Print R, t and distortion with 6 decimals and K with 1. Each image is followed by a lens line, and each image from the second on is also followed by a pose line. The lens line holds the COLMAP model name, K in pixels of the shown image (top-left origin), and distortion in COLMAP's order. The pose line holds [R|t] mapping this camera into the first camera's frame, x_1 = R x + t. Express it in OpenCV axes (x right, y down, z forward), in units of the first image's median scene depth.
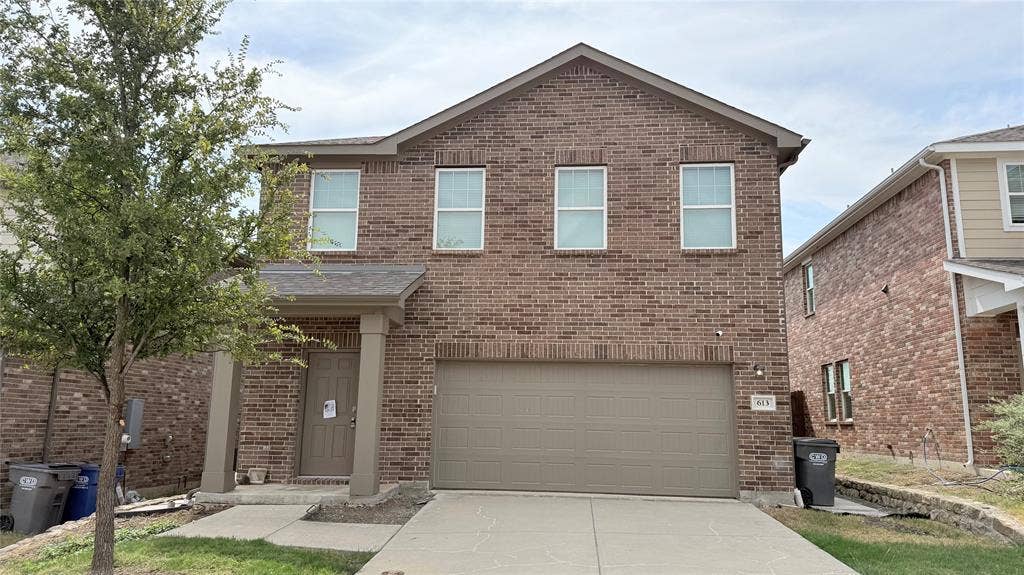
lens RADIAL K [[717.8, 0, 516.9], [0, 717.8, 286.5], [0, 0, 1]] dist [0.042280, -0.036433]
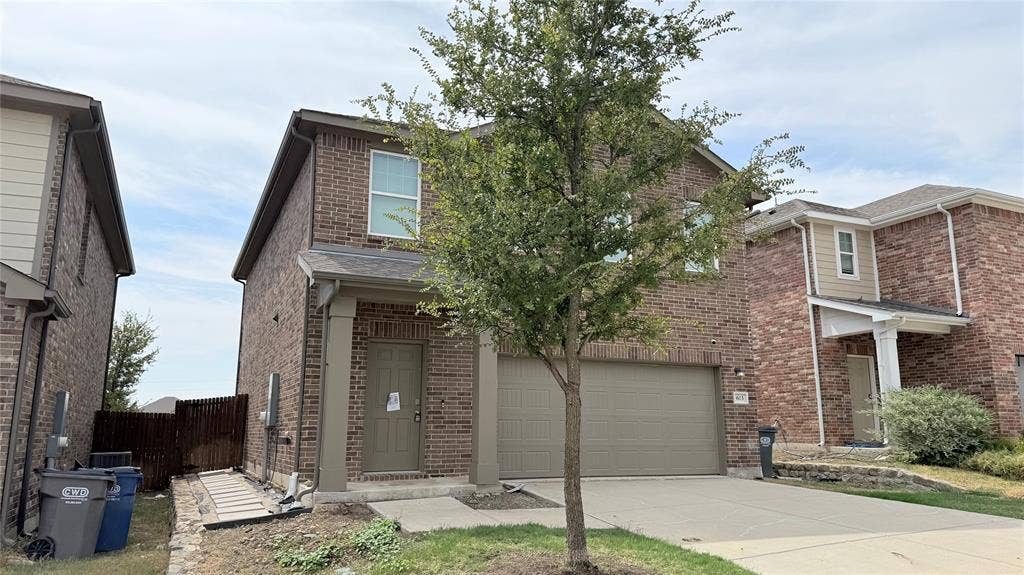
lens RADIAL K [[717.8, 0, 514.6], [0, 717.8, 287.6], [0, 0, 1]] dist [0.042280, -0.036433]
pose [[0.870357, 0.081618, 0.485610, -0.596751], [-0.077232, 0.996589, -0.029078, 0.033768], [-0.486326, -0.012197, 0.873692, 0.085823]]
